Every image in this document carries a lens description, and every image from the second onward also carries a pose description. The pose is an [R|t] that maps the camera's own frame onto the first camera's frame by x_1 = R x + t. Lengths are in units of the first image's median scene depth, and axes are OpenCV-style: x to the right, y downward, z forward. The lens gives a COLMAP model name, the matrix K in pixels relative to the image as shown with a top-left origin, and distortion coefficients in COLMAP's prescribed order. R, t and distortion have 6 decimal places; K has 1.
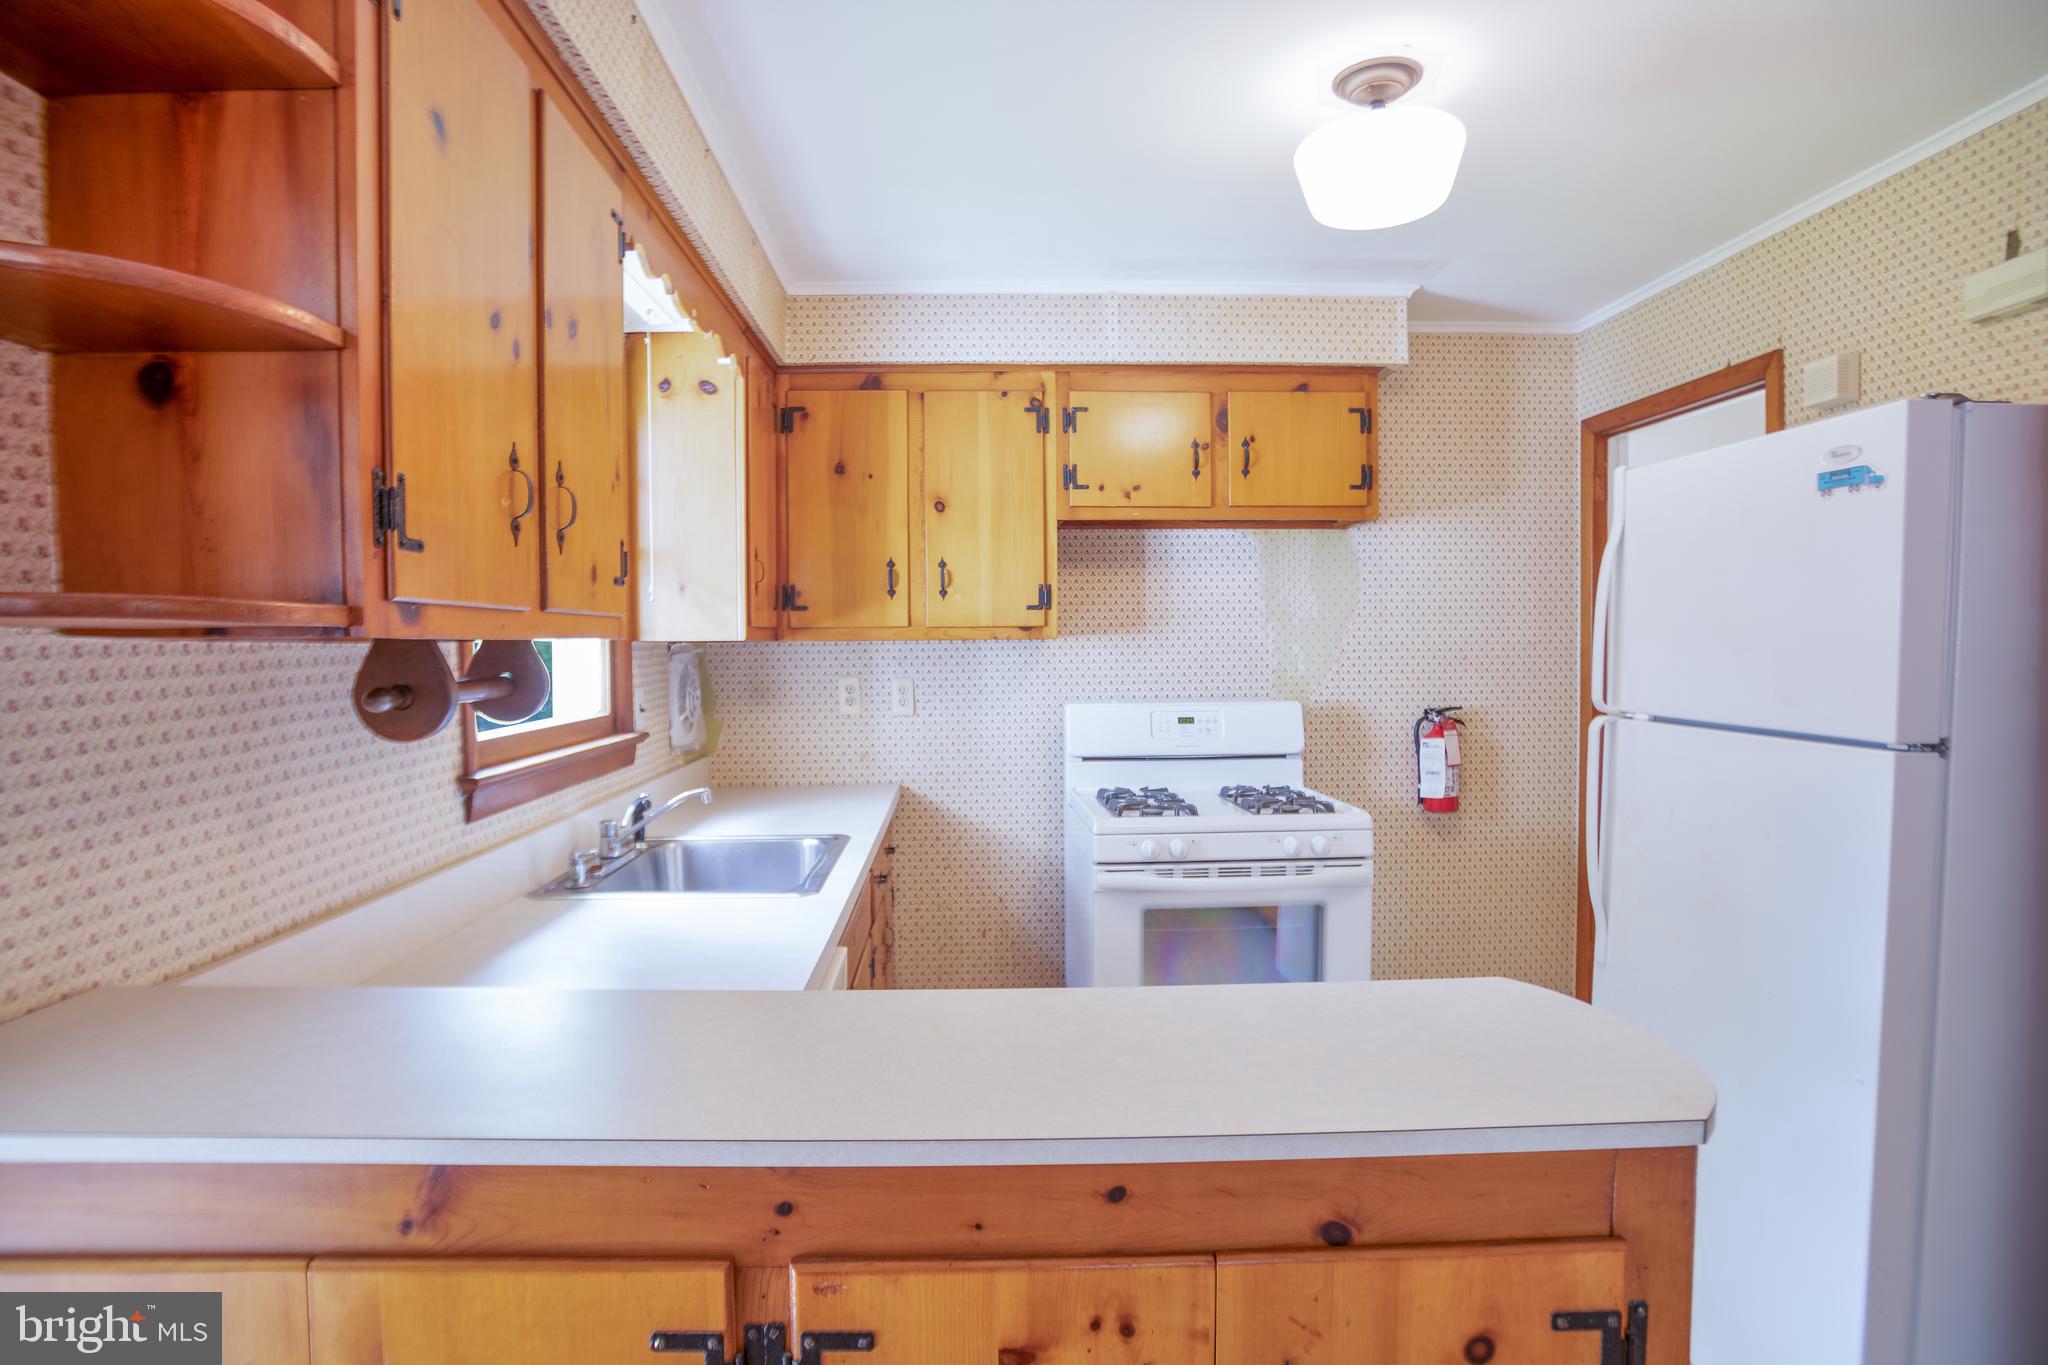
lens RADIAL K [[1039.0, 0, 1024.0], [0, 1039.0, 682.5], [0, 0, 1]] dist [-0.068017, 0.019042]
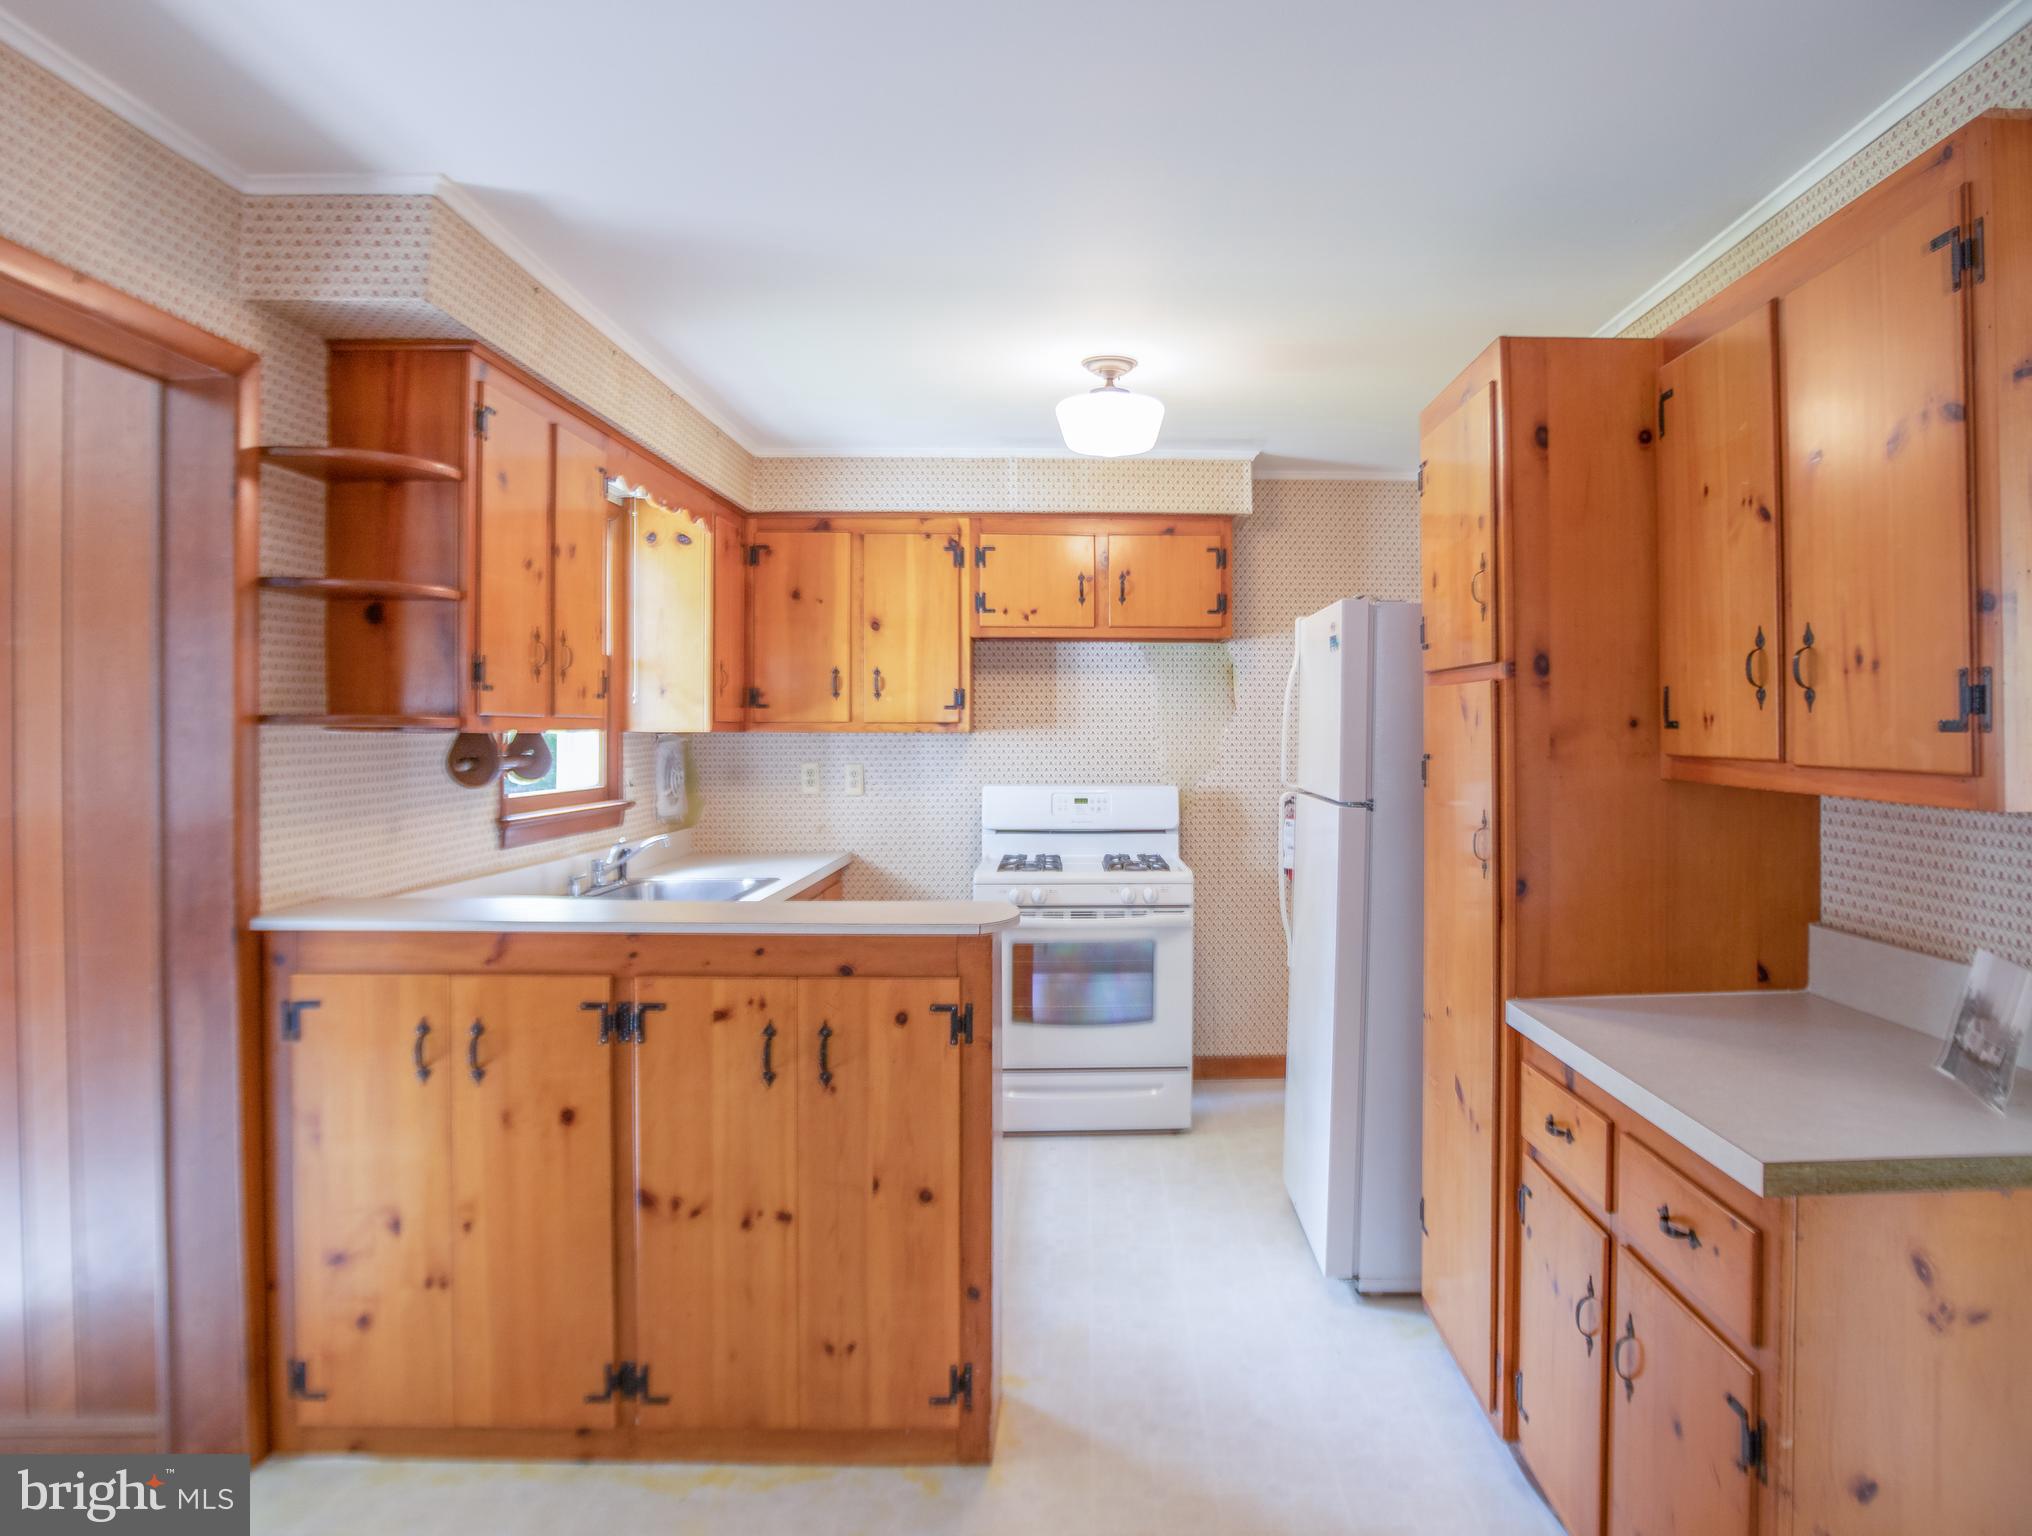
lens RADIAL K [[1014.4, 0, 1014.3], [0, 1014.4, 743.0], [0, 0, 1]] dist [-0.054626, 0.000009]
pose [[0.999870, 0.009883, -0.012772, 0.103046], [-0.010258, 0.999509, -0.029605, 0.005667], [0.012474, 0.029732, 0.999480, -0.210719]]
